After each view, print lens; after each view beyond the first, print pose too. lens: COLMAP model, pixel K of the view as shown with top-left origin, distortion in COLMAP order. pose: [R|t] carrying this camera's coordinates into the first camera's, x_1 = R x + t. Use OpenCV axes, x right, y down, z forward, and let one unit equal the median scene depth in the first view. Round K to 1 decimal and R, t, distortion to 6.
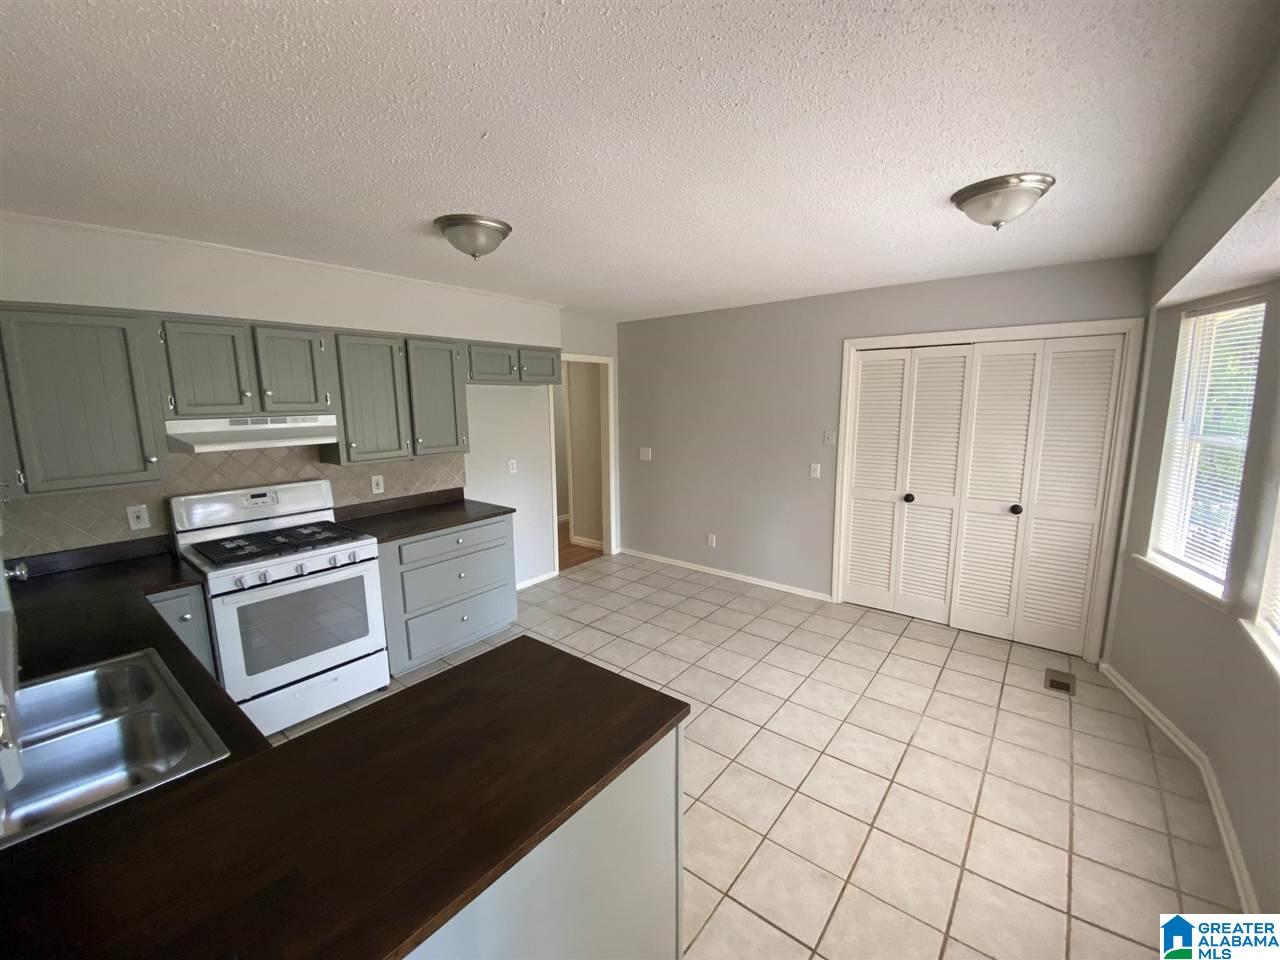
lens RADIAL K [[532.2, 0, 640.0], [0, 532.2, 480.0], [0, 0, 1]] dist [0.039117, -0.000161]
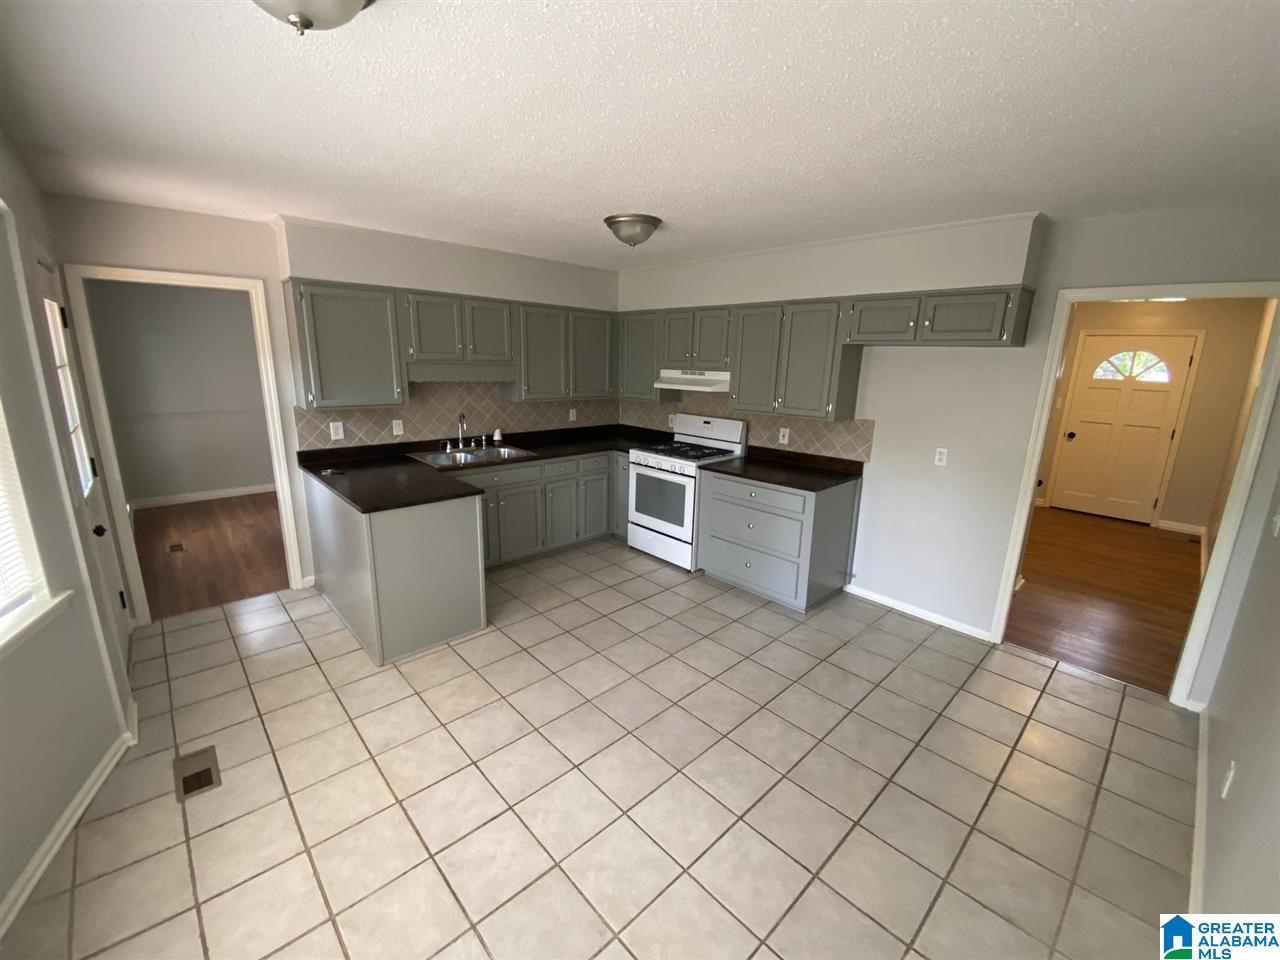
lens RADIAL K [[532.2, 0, 640.0], [0, 532.2, 480.0], [0, 0, 1]] dist [0.039117, -0.000161]
pose [[-0.146422, 0.236821, -0.960456, 0.865871], [-0.171891, 0.950060, 0.260462, -0.186002], [0.974174, 0.203231, -0.098402, 1.038272]]
